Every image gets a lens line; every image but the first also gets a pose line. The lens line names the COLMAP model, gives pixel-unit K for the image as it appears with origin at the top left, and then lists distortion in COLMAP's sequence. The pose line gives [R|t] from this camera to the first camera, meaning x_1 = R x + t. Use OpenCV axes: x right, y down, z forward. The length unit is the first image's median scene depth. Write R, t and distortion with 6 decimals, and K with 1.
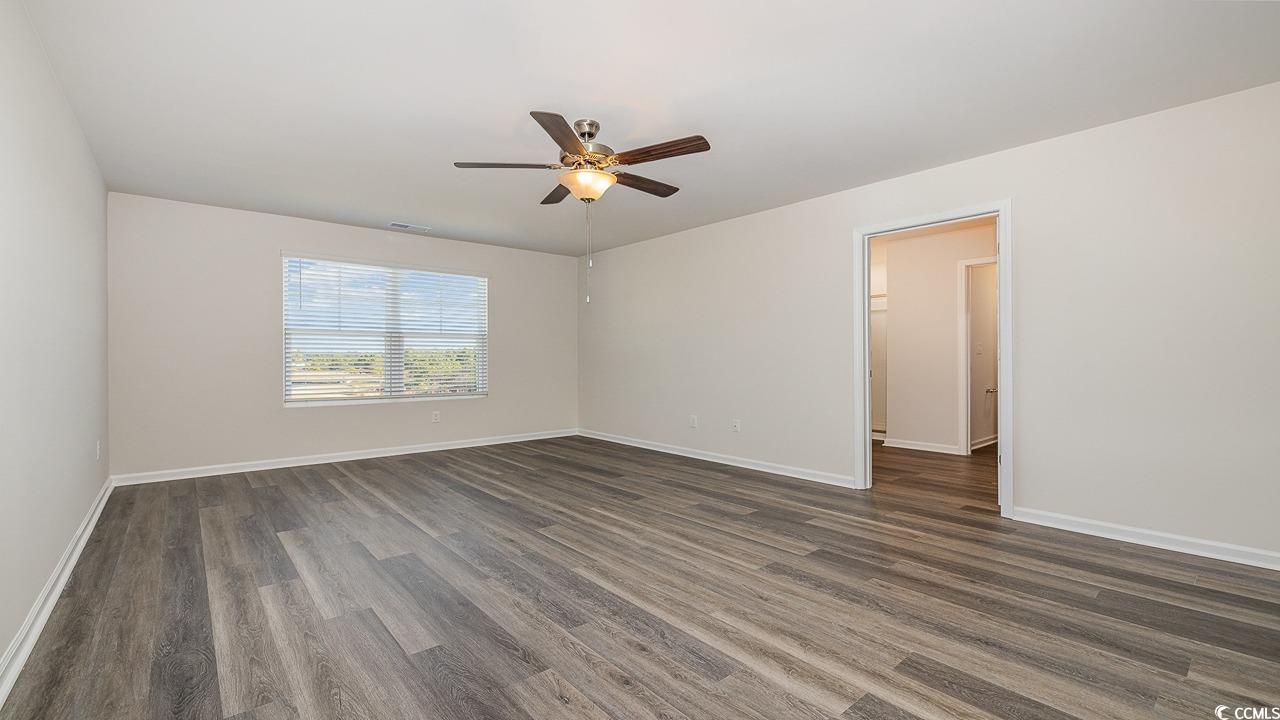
lens RADIAL K [[542.8, 0, 645.2], [0, 542.8, 357.1], [0, 0, 1]] dist [-0.001778, -0.000658]
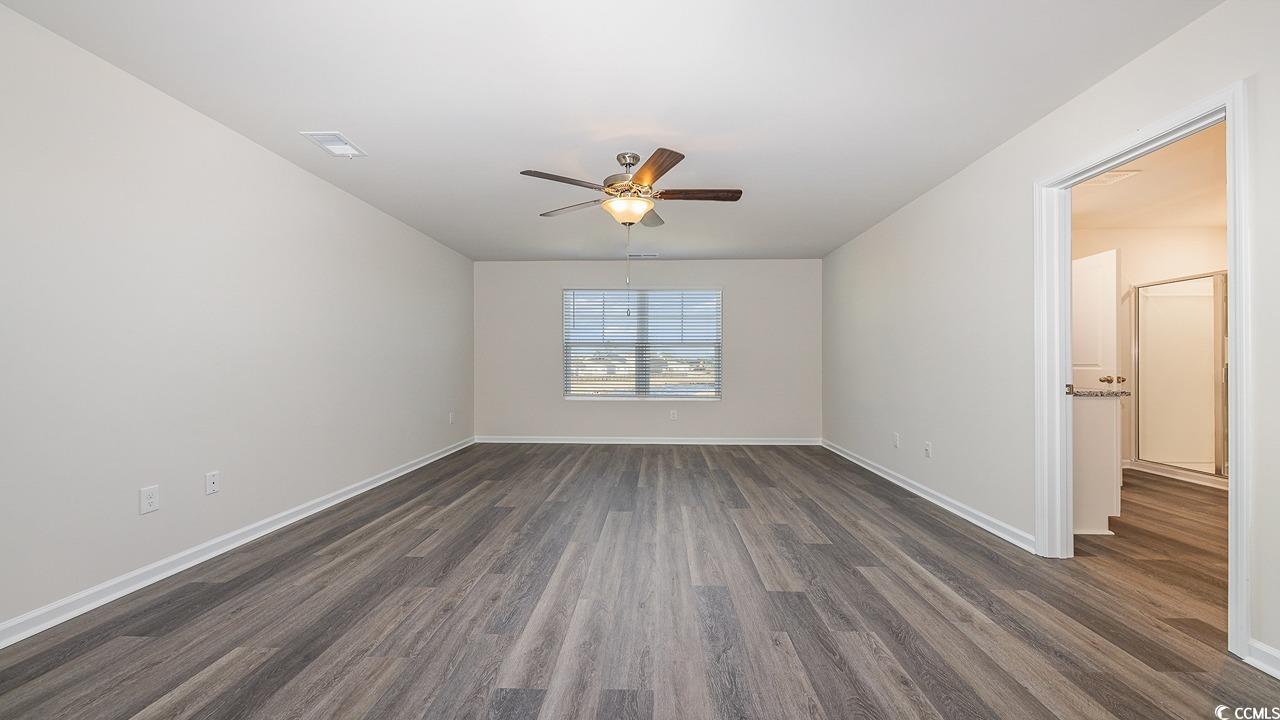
lens RADIAL K [[542.8, 0, 637.2], [0, 542.8, 360.1], [0, 0, 1]] dist [-0.001778, -0.000658]
pose [[0.729339, -0.002516, -0.684147, 0.671005], [-0.002092, 0.999980, -0.005907, -0.000940], [0.684149, 0.005740, 0.729320, 0.195809]]
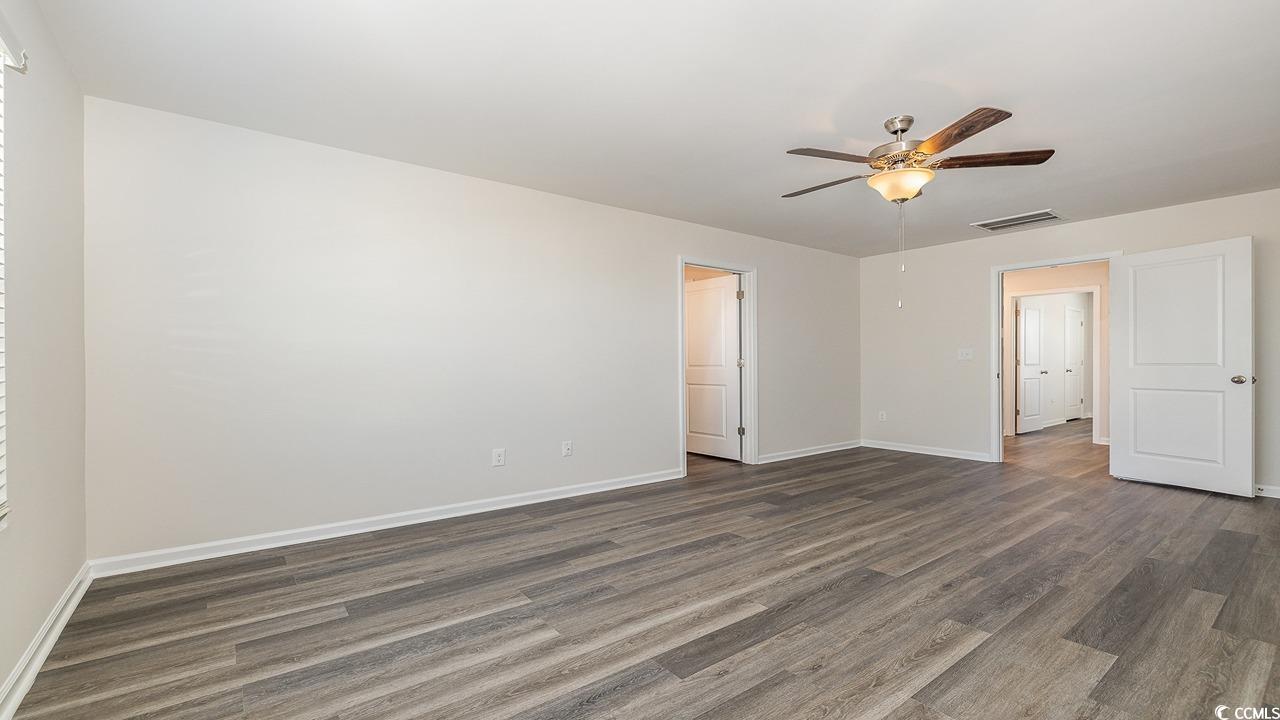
lens RADIAL K [[542.8, 0, 640.5], [0, 542.8, 363.3], [0, 0, 1]] dist [-0.001778, -0.000658]
pose [[0.059048, 0.002823, 0.998251, -1.087865], [0.003782, 0.999988, -0.003051, -0.001703], [-0.998248, 0.003955, 0.059037, 1.397238]]
